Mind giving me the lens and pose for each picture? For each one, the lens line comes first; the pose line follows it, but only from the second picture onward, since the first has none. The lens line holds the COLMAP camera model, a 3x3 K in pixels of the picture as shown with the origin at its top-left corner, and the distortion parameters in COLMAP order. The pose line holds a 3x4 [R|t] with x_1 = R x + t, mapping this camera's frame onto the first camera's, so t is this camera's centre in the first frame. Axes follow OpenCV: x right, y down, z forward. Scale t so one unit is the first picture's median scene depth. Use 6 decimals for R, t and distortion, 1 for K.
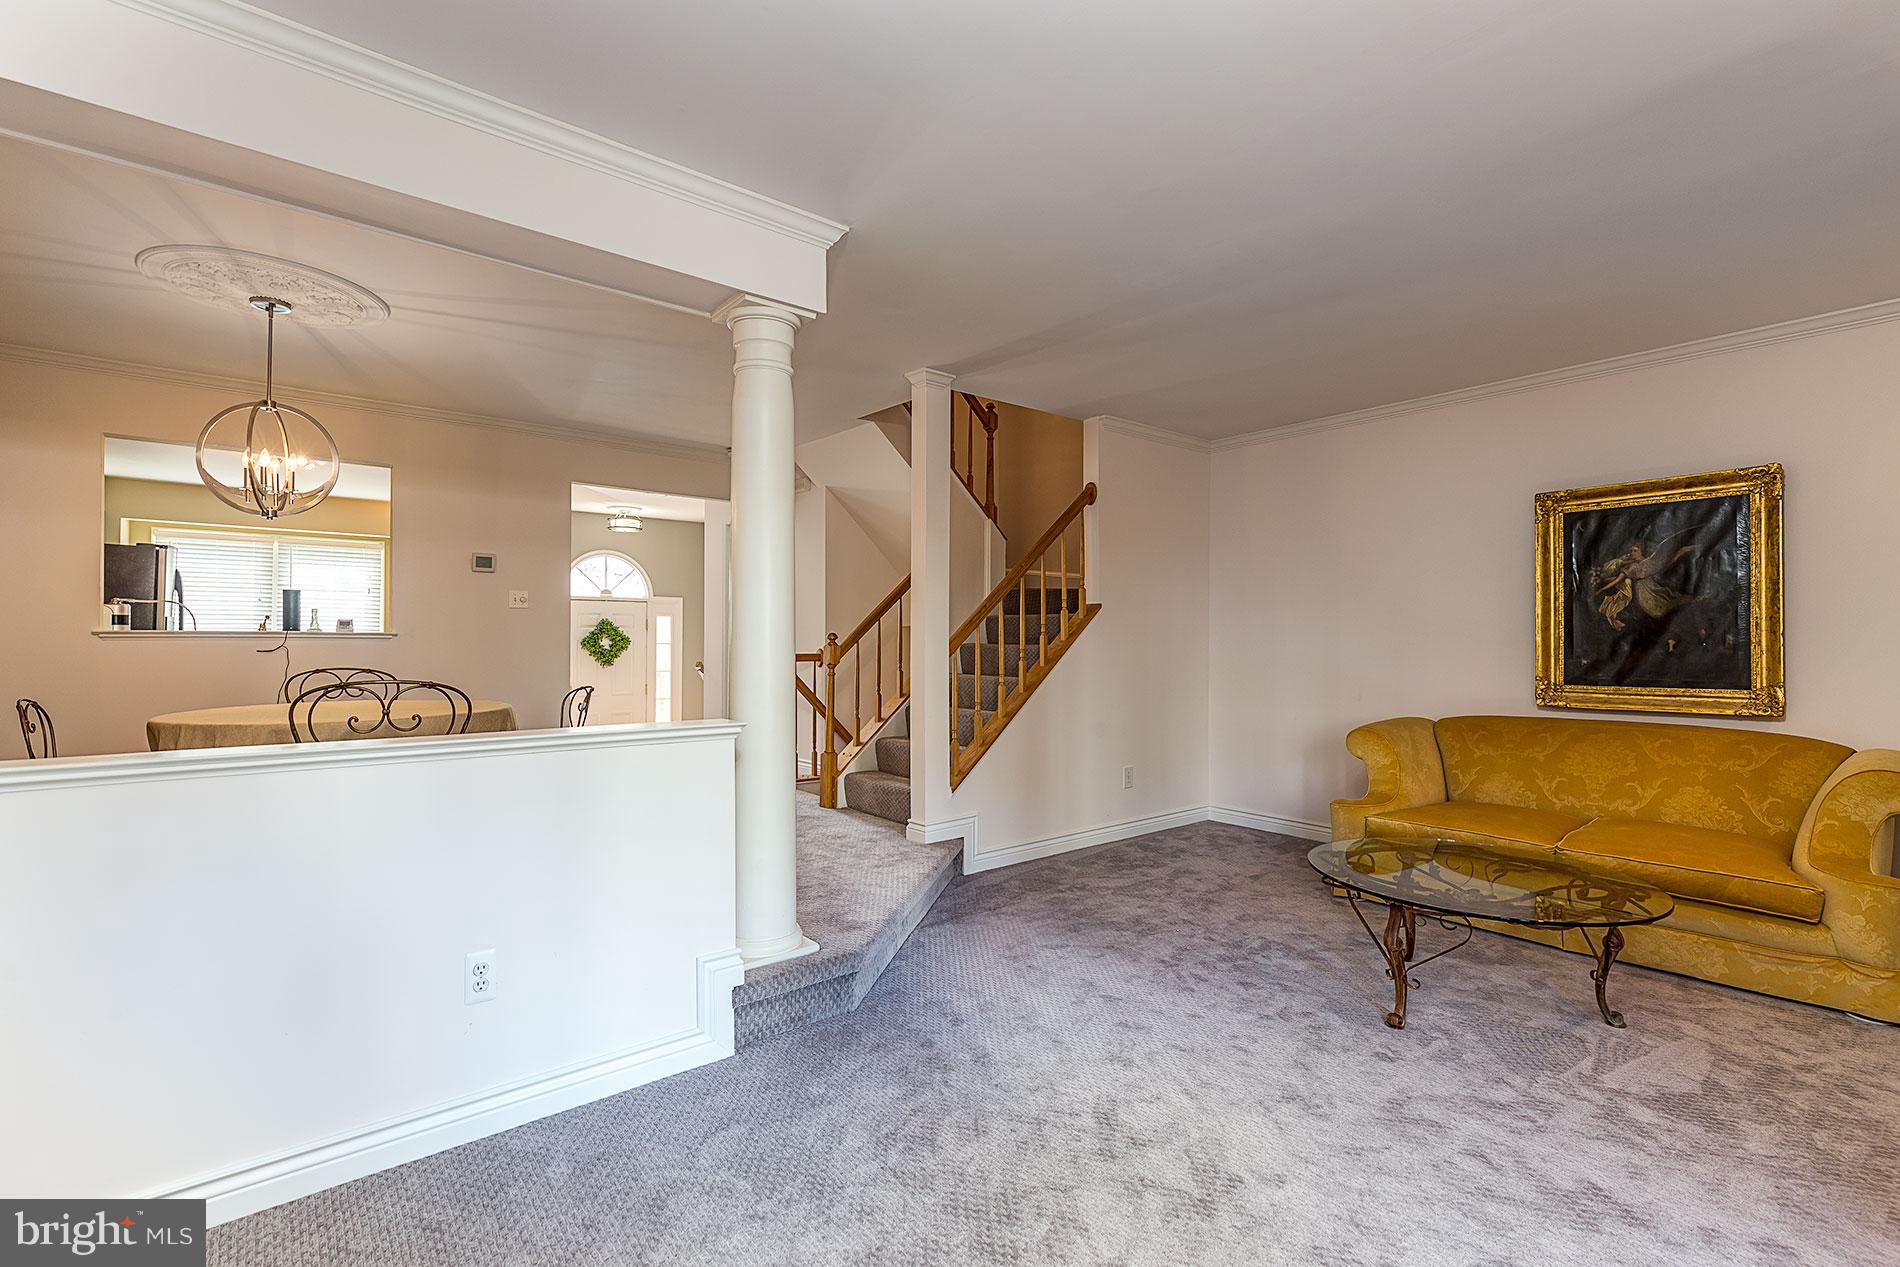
lens RADIAL K [[871.9, 0, 950.0], [0, 871.9, 633.5], [0, 0, 1]] dist [0.003957, 0.000260]
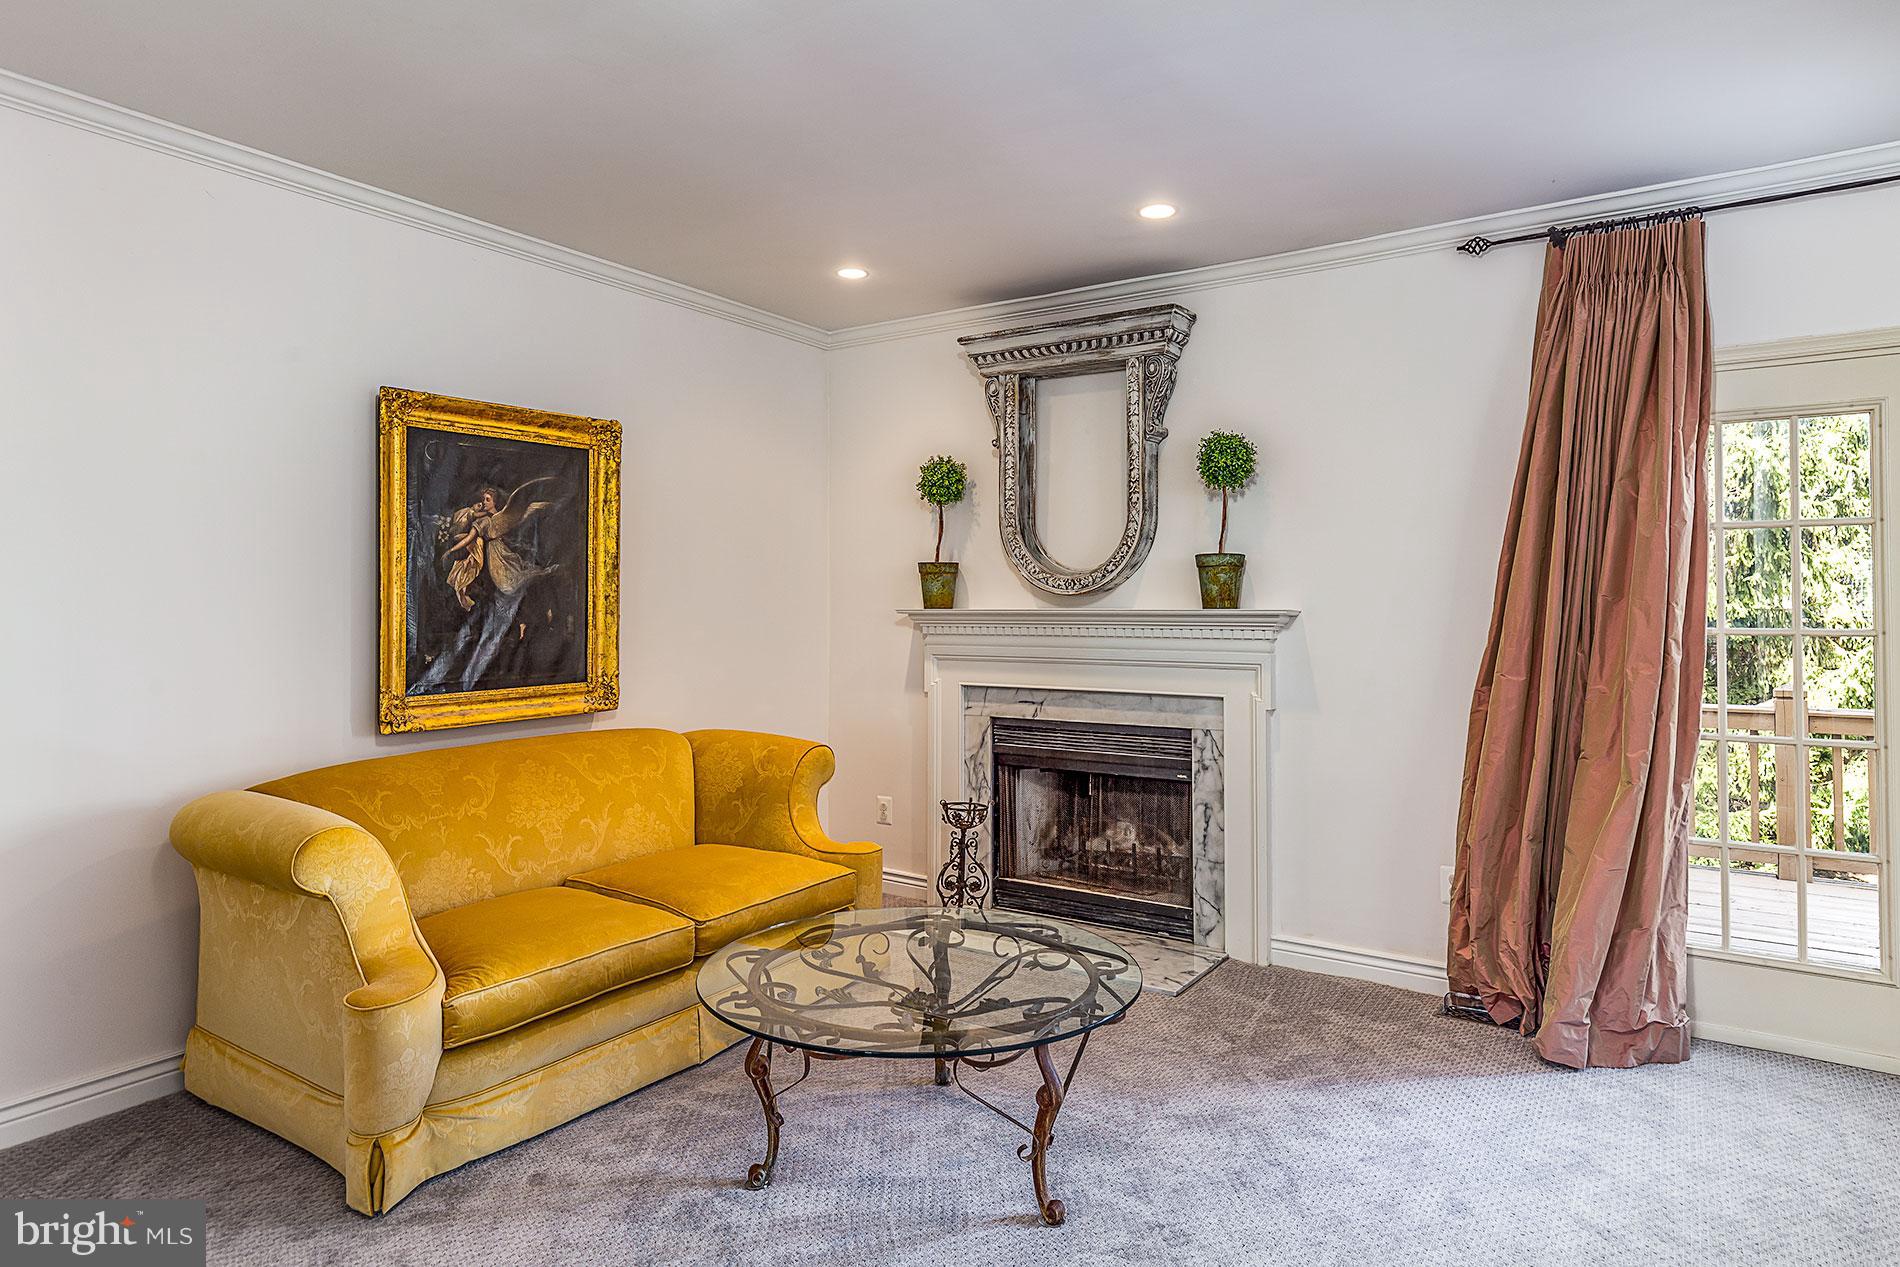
lens RADIAL K [[1093.9, 0, 953.3], [0, 1093.9, 602.5], [0, 0, 1]] dist [0.002243, 0.000833]
pose [[-0.265456, -0.001894, 0.964121, -0.177241], [-0.005714, 0.999984, 0.000392, -0.012815], [-0.964106, -0.005405, -0.265463, 0.865601]]
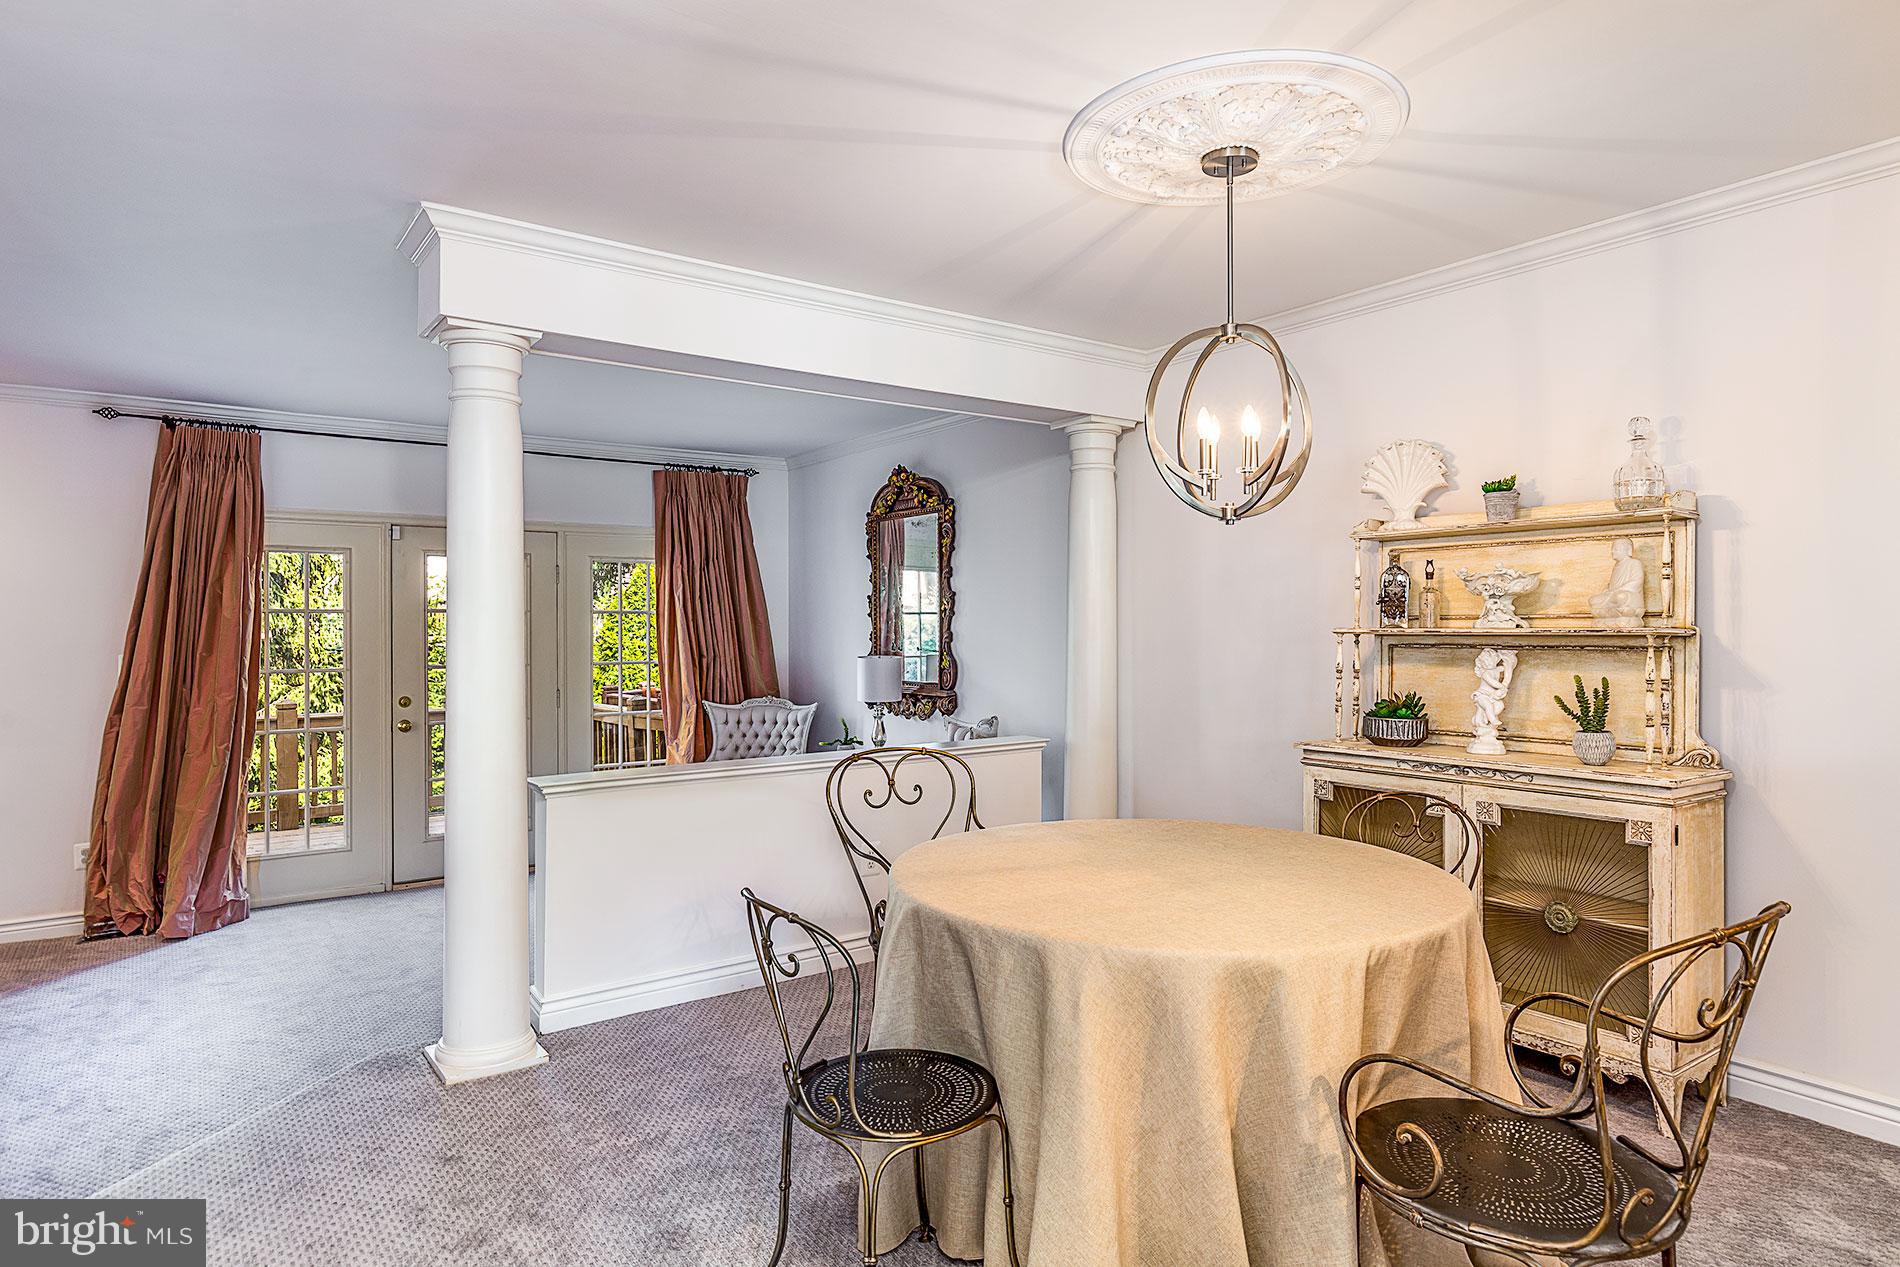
lens RADIAL K [[1093.9, 0, 953.3], [0, 1093.9, 602.5], [0, 0, 1]] dist [0.002243, 0.000833]
pose [[-0.996869, -0.001479, 0.079059, -0.392287], [-0.003534, 0.999659, -0.025864, -0.035320], [-0.078994, -0.026062, -0.996534, 1.206955]]
